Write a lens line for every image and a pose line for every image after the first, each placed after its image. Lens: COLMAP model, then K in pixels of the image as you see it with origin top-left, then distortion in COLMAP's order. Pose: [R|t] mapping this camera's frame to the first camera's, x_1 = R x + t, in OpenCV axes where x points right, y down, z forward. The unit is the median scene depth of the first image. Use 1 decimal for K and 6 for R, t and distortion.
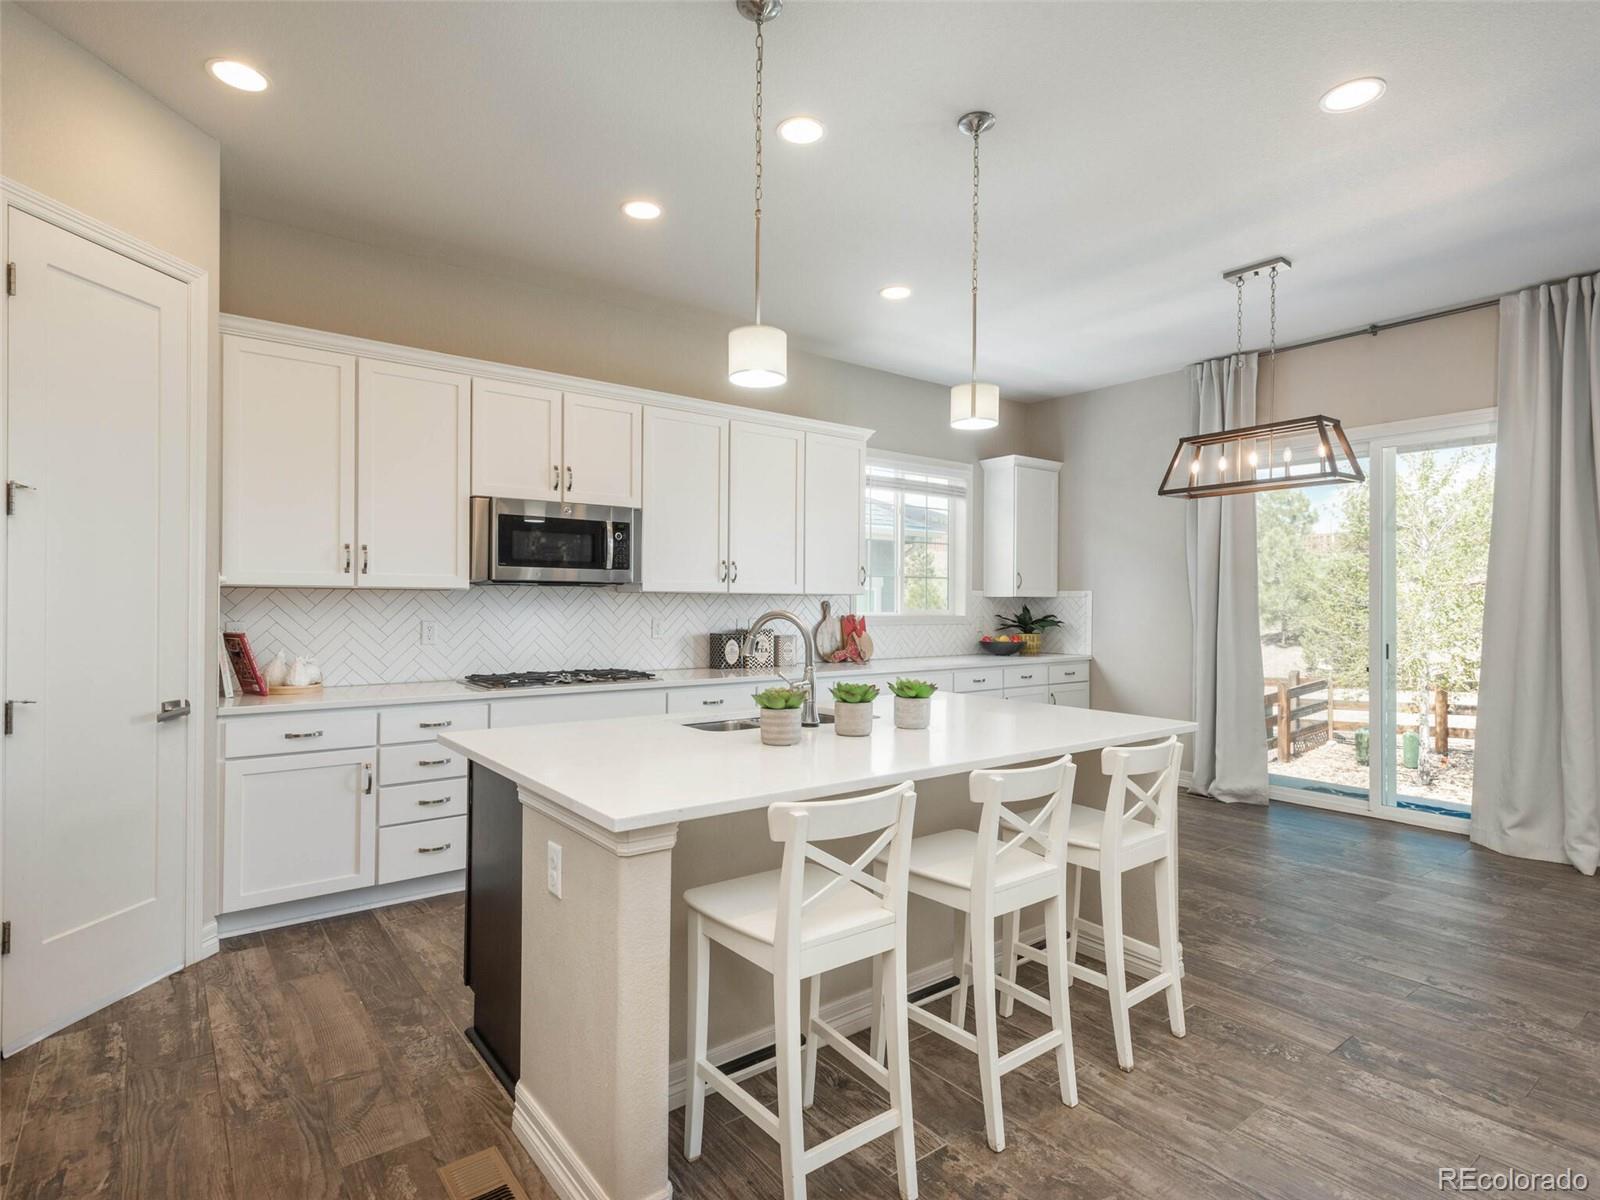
lens RADIAL K [[838.3, 0, 802.9], [0, 838.3, 598.7], [0, 0, 1]] dist [0.012799, -0.000111]
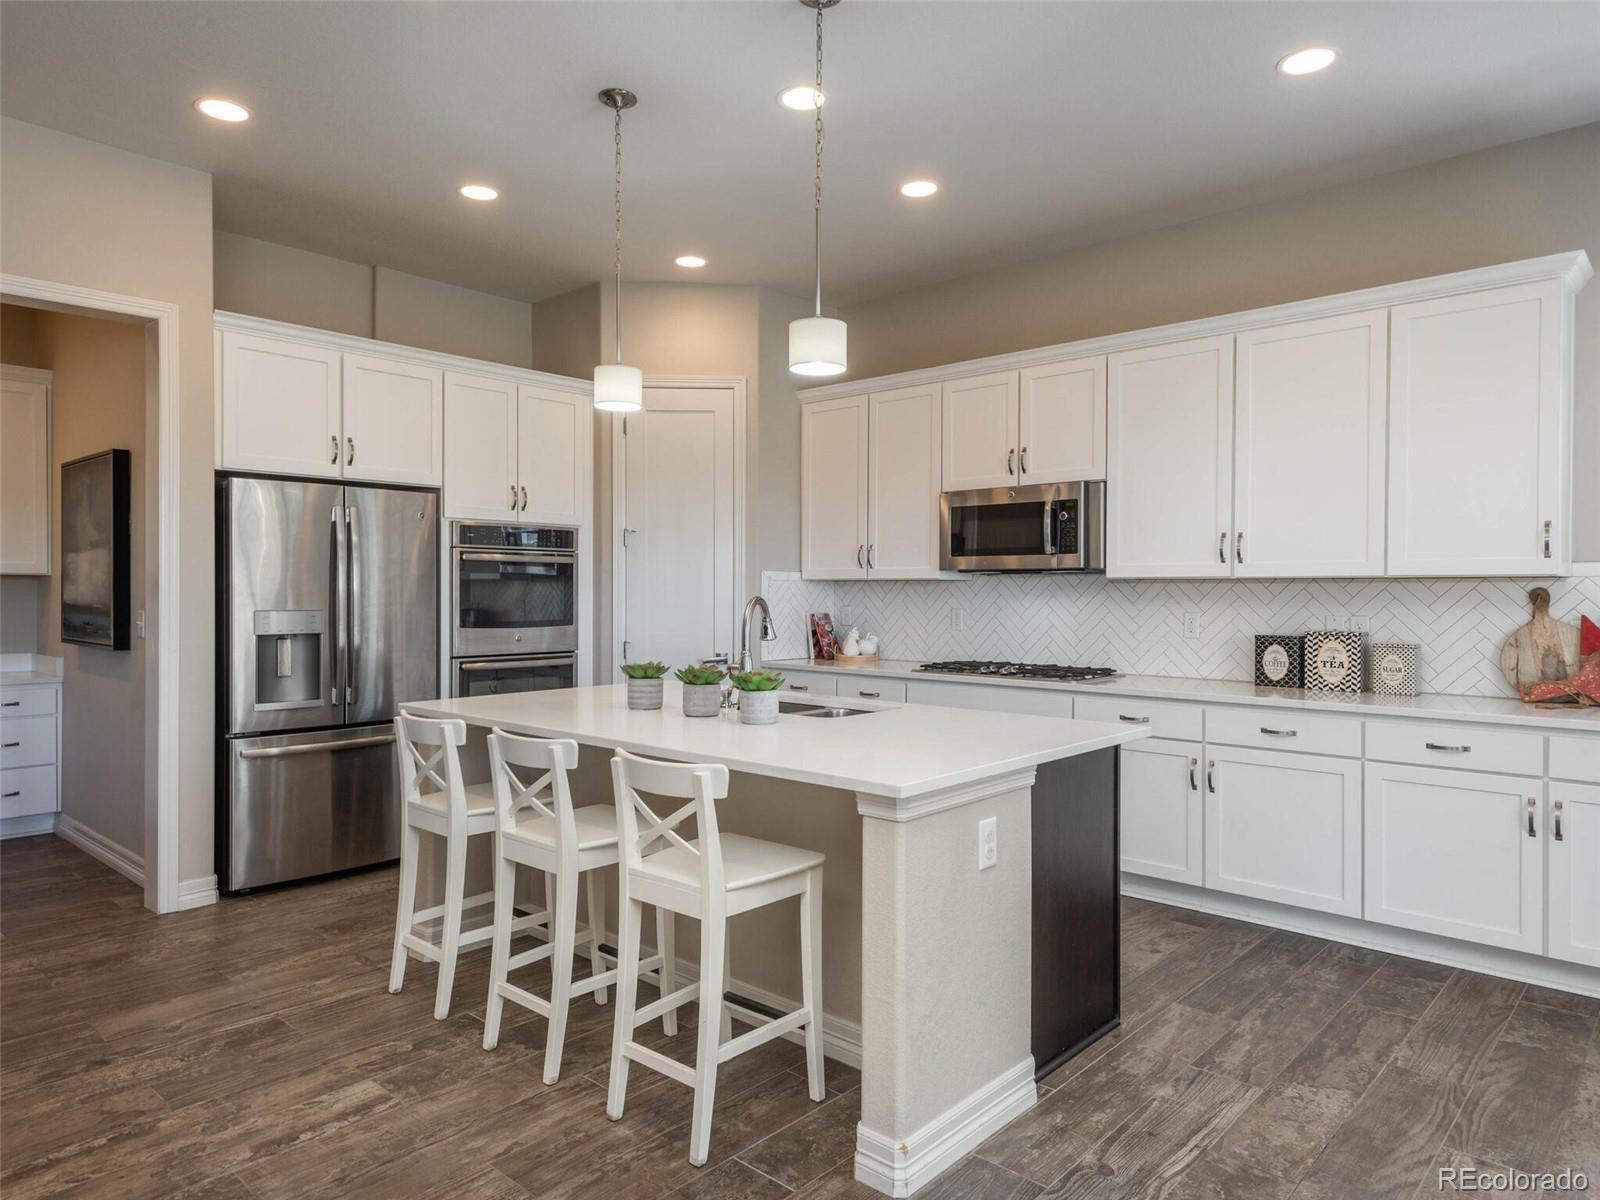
lens RADIAL K [[1019.6, 0, 800.0], [0, 1019.6, 600.0], [0, 0, 1]] dist [0.025316, -0.000757]
pose [[0.174031, 0.004078, -0.984732, 0.771114], [0.002268, 0.999987, 0.004542, 0.008149], [0.984738, -0.003023, 0.174019, 0.529483]]
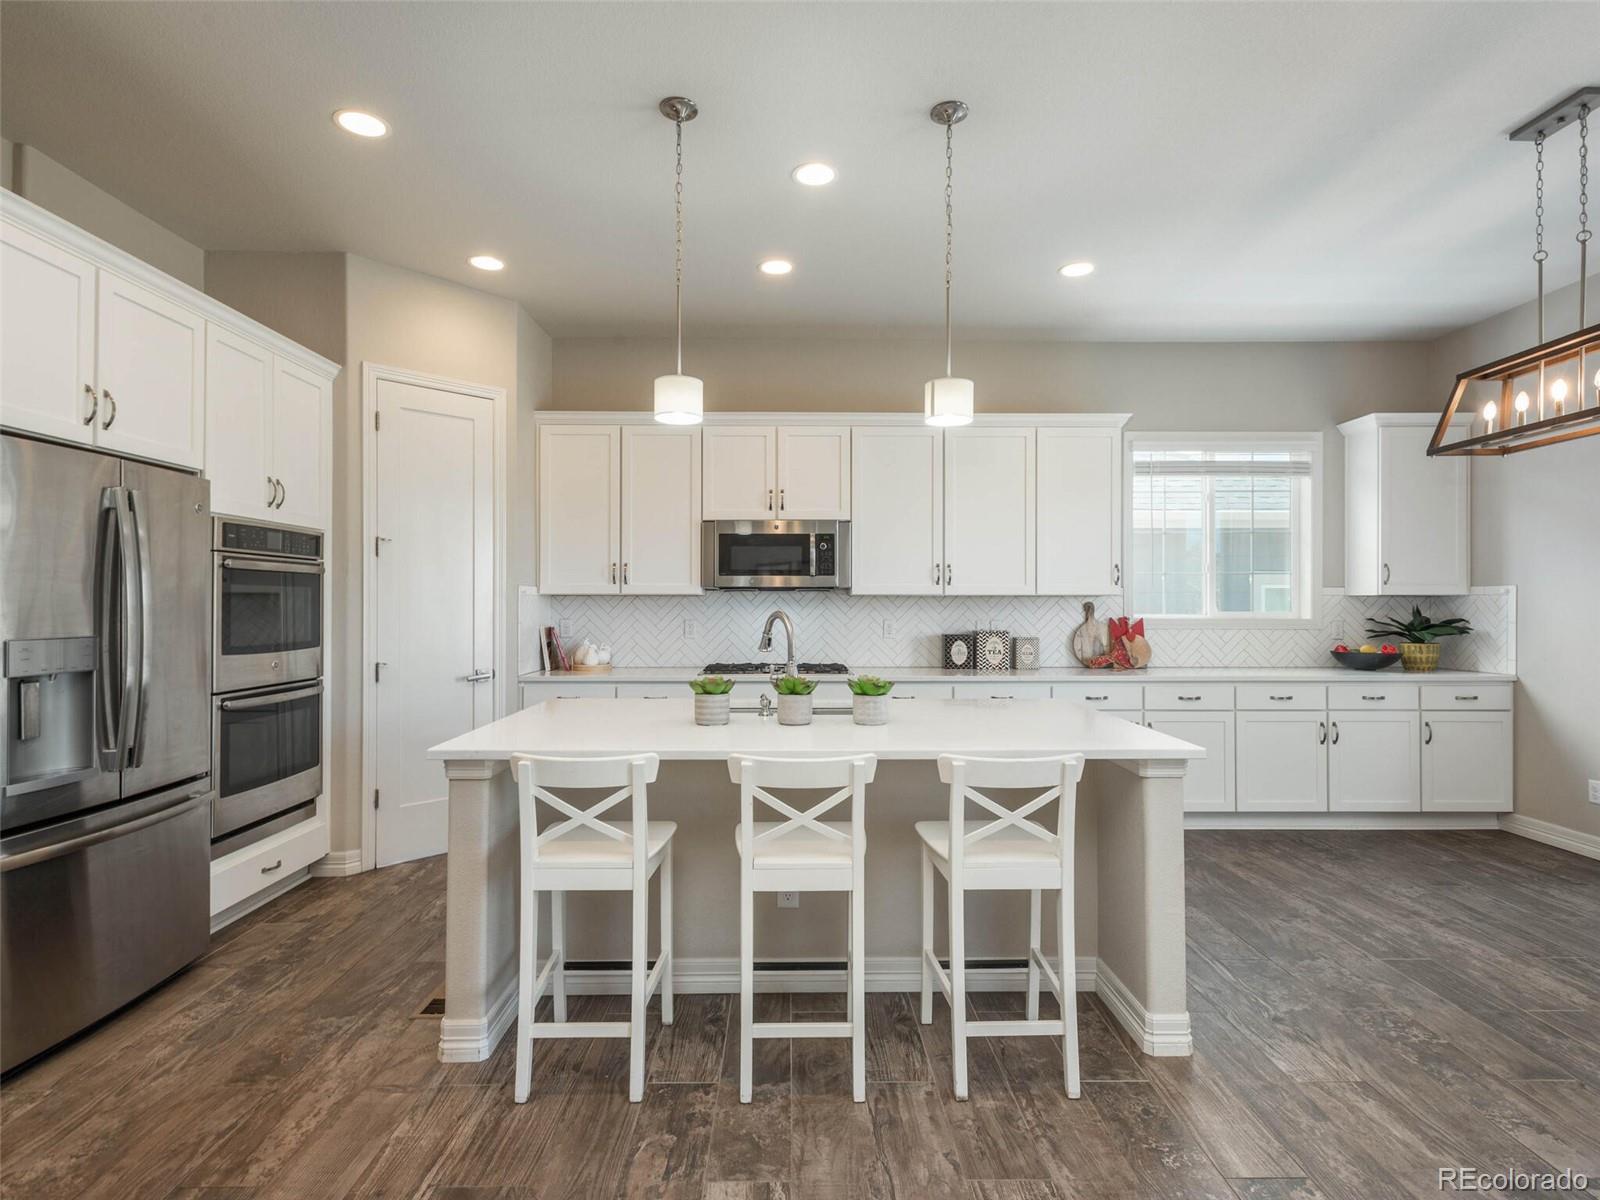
lens RADIAL K [[838.3, 0, 802.9], [0, 838.3, 598.7], [0, 0, 1]] dist [0.012799, -0.000111]
pose [[0.801088, -0.009138, -0.598477, 0.426059], [0.006891, 0.999958, -0.006045, 0.003006], [0.598507, 0.000719, 0.801117, 0.074773]]
